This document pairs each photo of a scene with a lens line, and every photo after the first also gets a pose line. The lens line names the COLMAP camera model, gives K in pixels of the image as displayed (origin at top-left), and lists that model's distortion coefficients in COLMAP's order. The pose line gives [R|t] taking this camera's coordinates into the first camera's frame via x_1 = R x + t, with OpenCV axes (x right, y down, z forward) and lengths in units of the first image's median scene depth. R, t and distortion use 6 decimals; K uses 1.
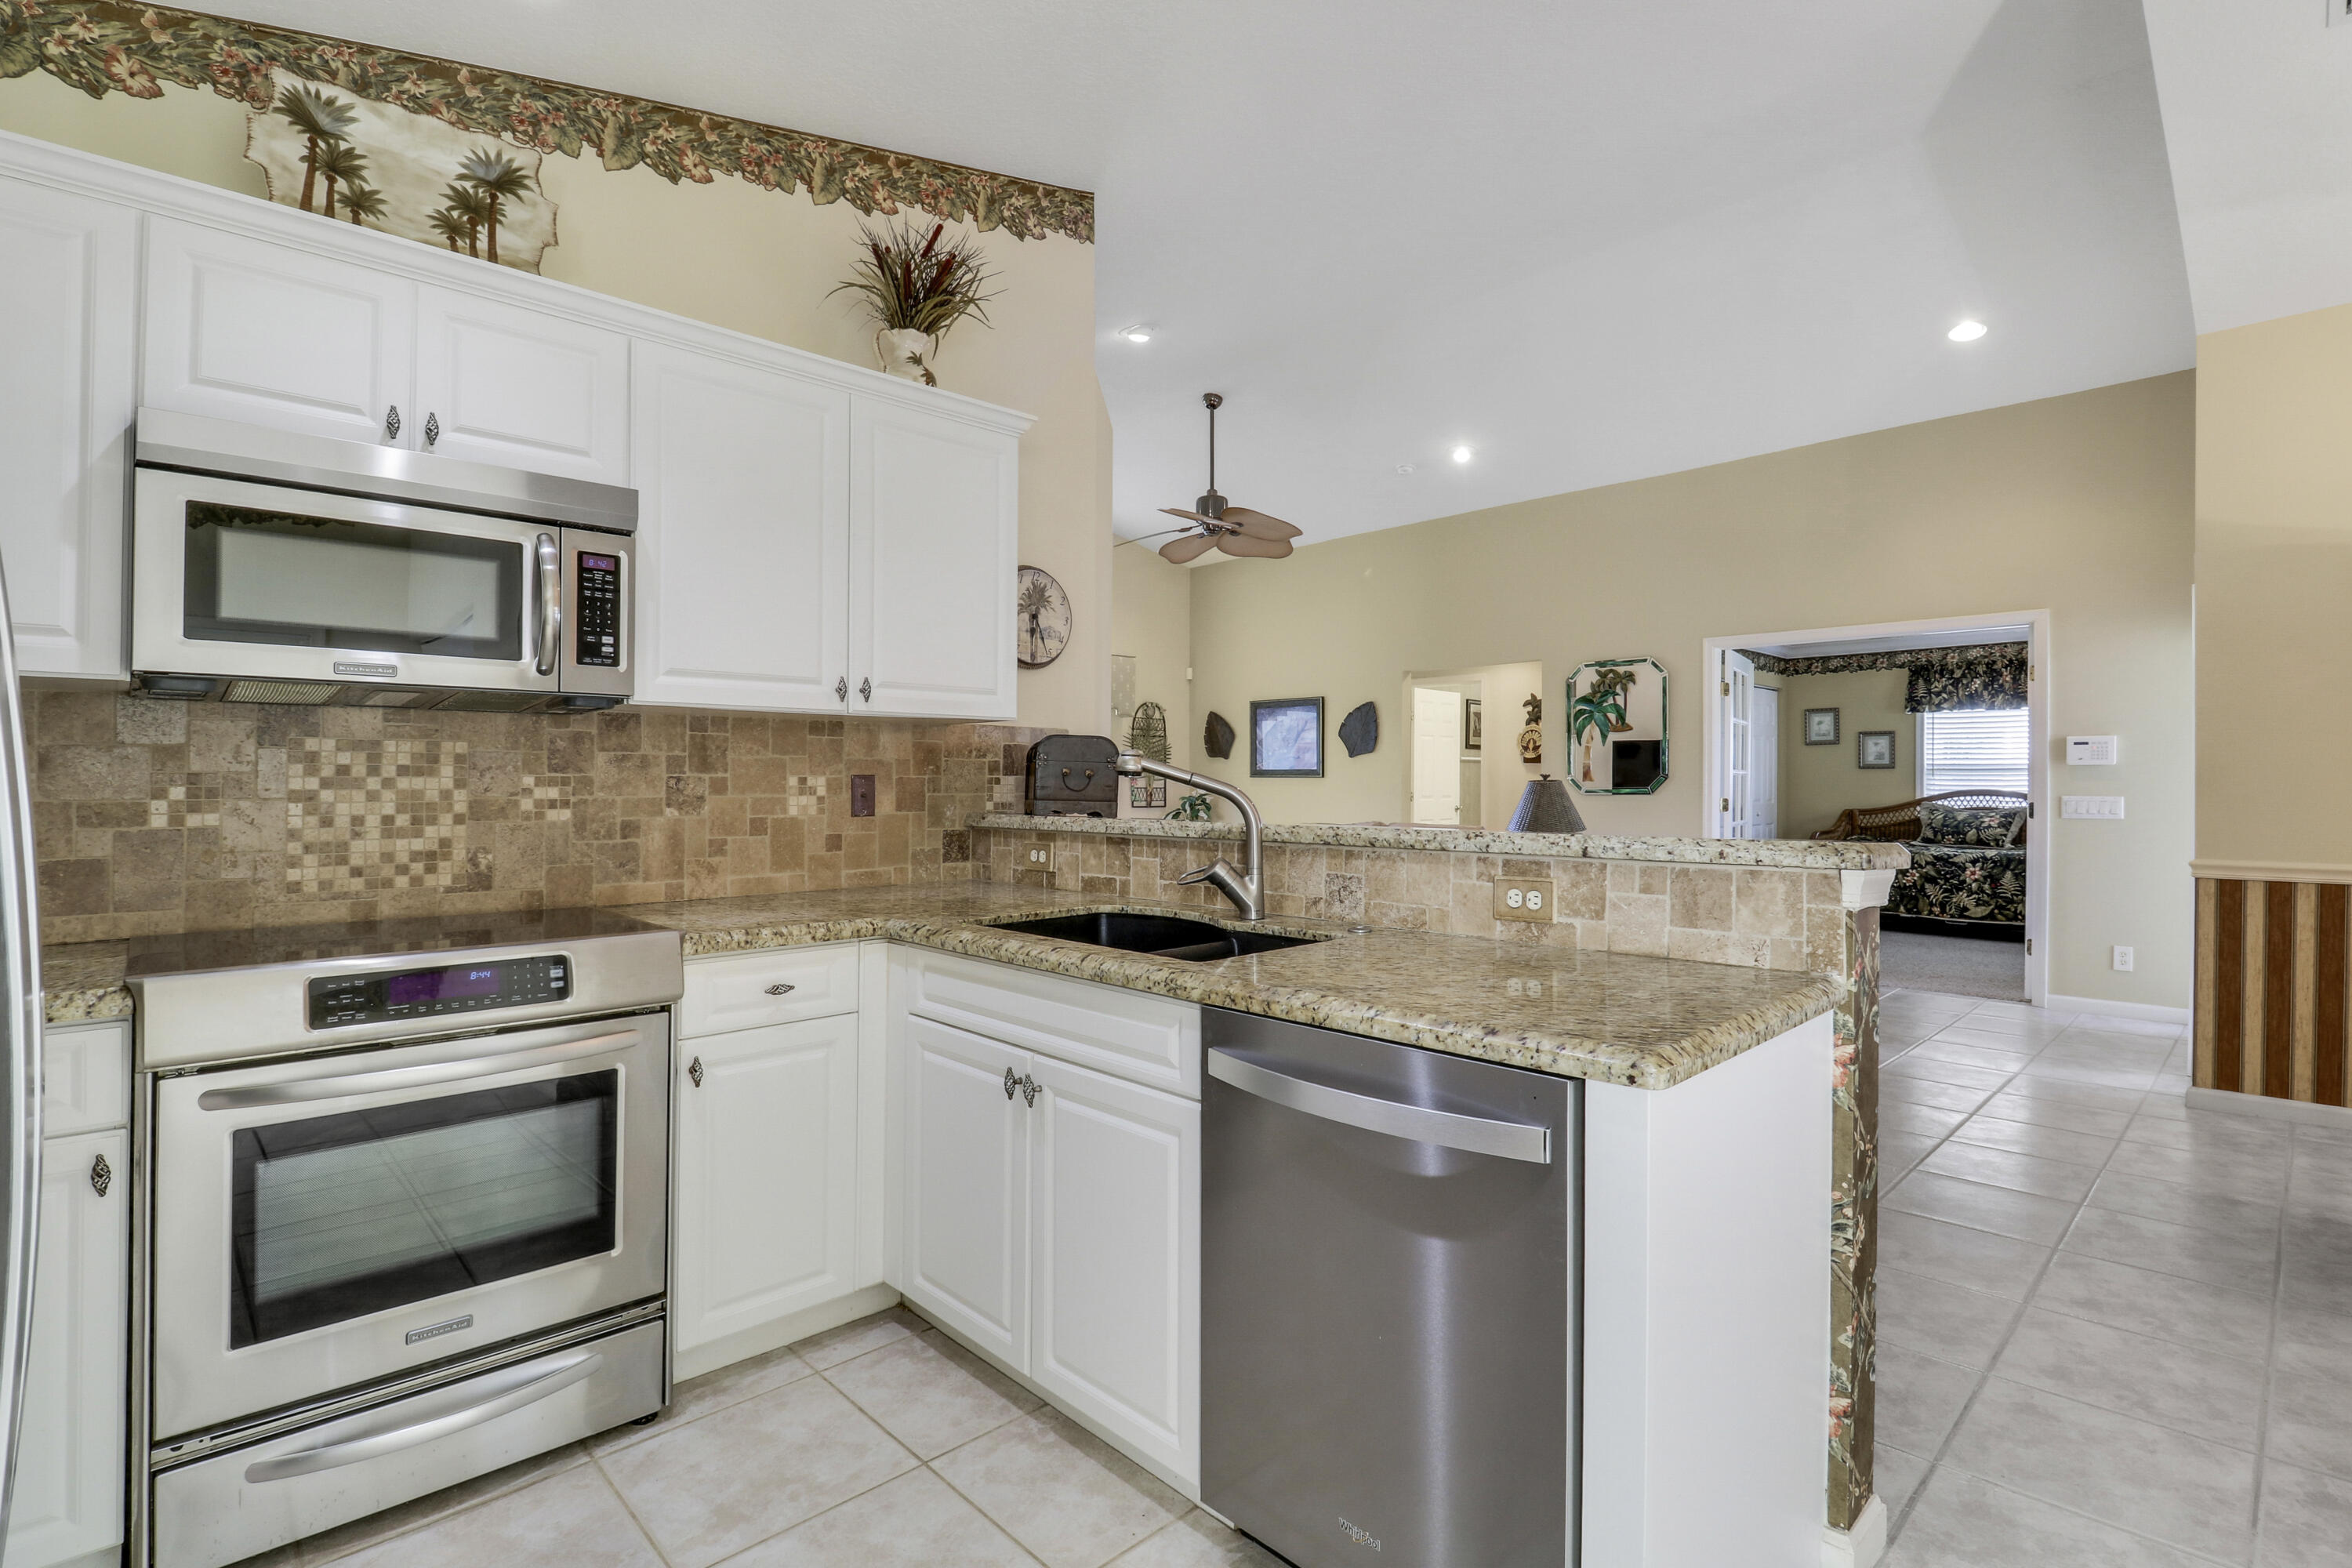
lens RADIAL K [[1099.4, 0, 1183.0], [0, 1099.4, 796.1], [0, 0, 1]] dist [0.001844, -0.012287]
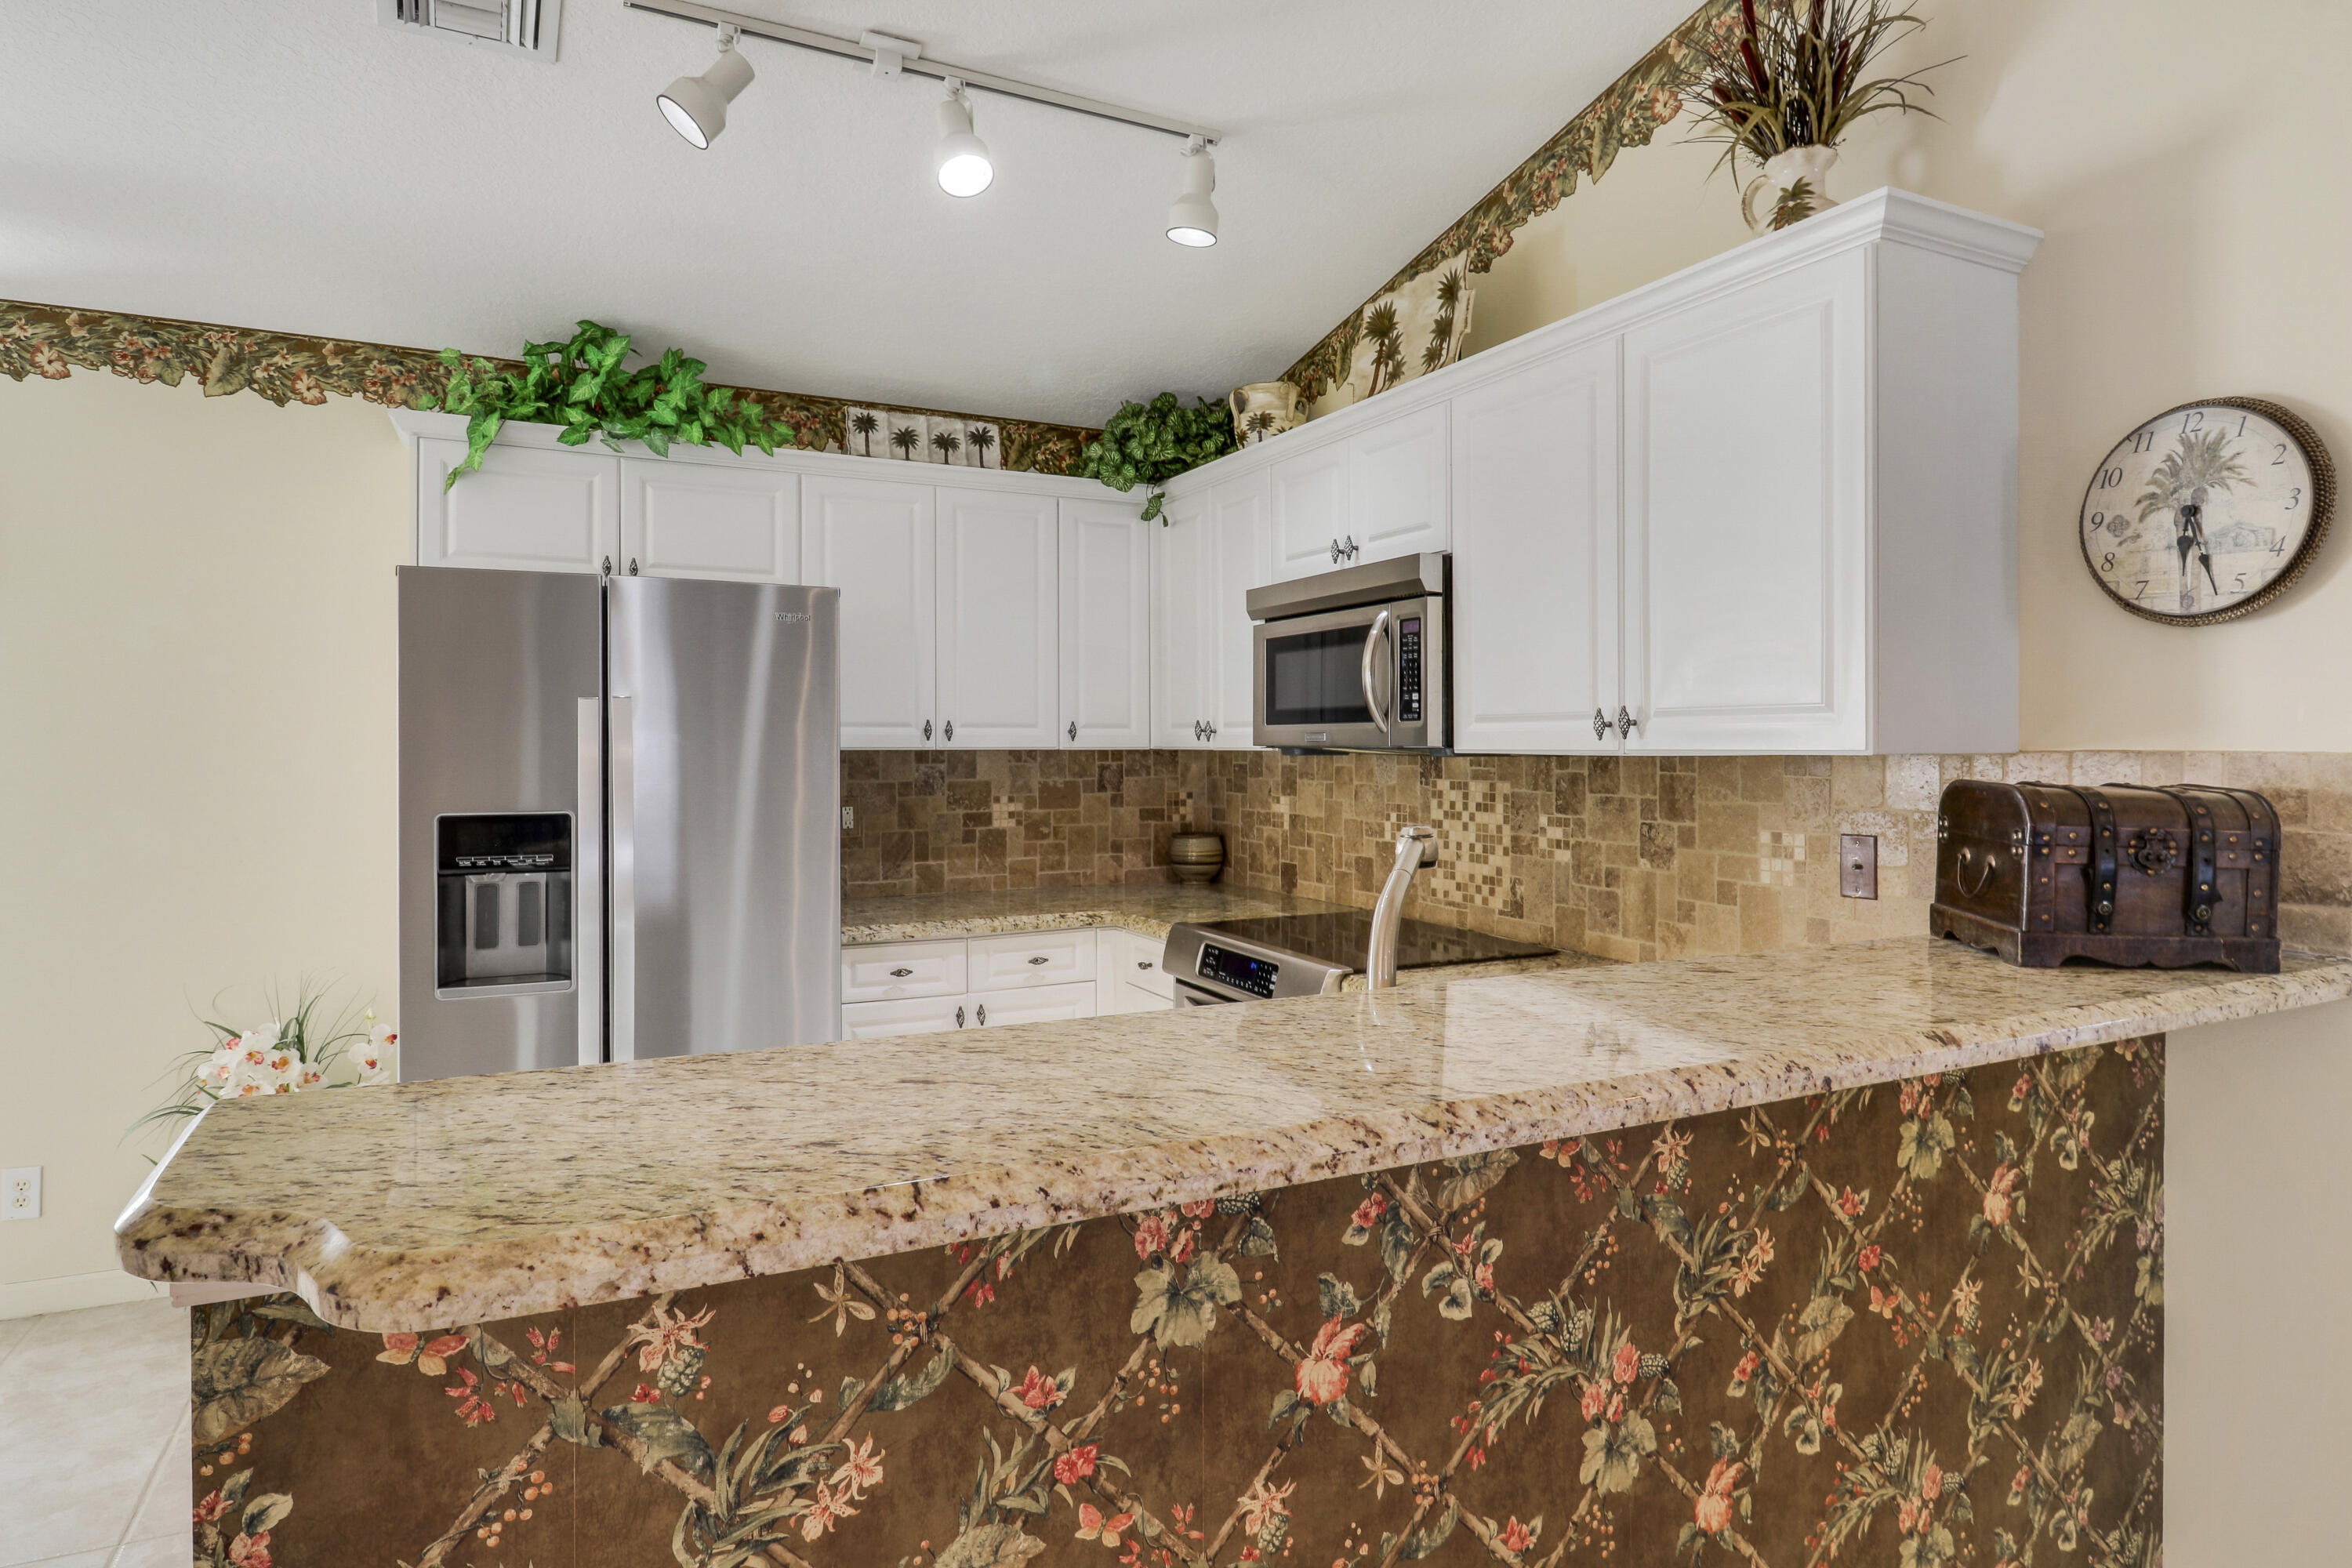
lens RADIAL K [[1304.1, 0, 1176.4], [0, 1304.1, 742.6], [0, 0, 1]] dist [0.004032, -0.010108]
pose [[-0.297311, -0.000620, -0.954780, 0.310302], [-0.011957, 0.999924, 0.003074, -0.039184], [0.954706, 0.012330, -0.297296, 0.465128]]
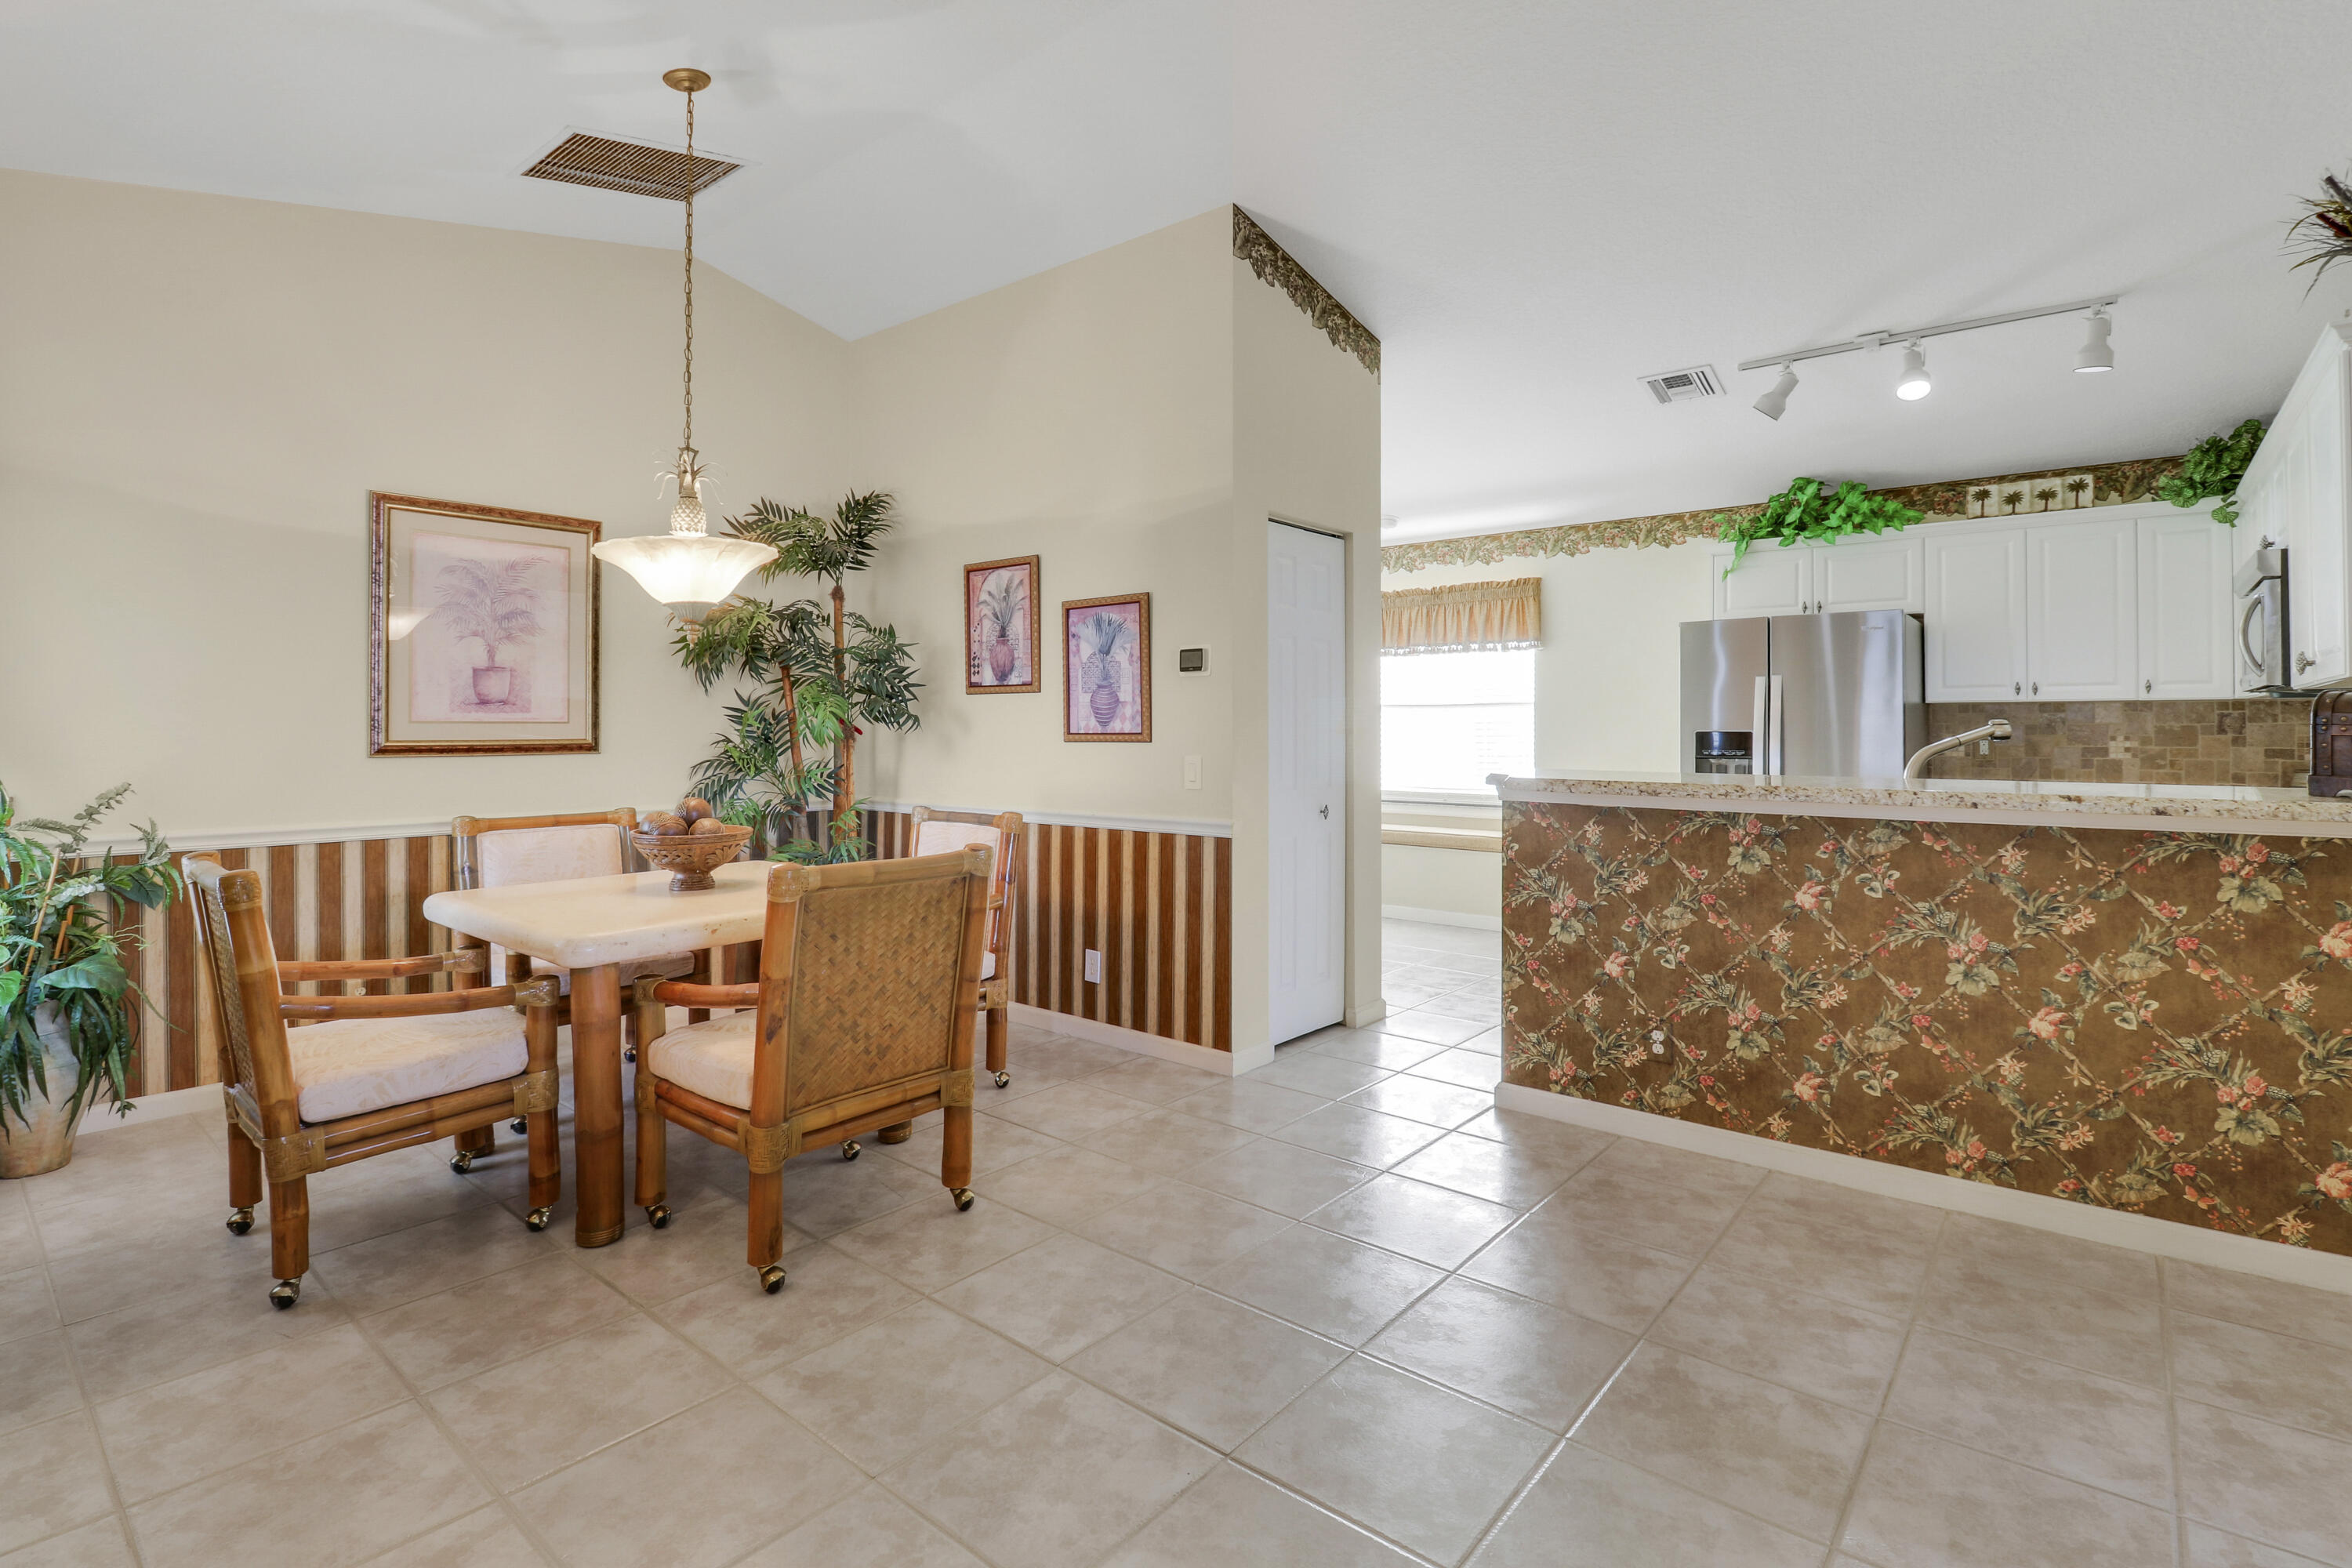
lens RADIAL K [[1099.4, 0, 1193.0], [0, 1099.4, 733.8], [0, 0, 1]] dist [0.001844, -0.012287]
pose [[-0.994009, 0.000320, -0.109302, 0.453614], [-0.001556, 0.999853, 0.017073, -0.019730], [0.109292, 0.017140, -0.993862, 0.945280]]
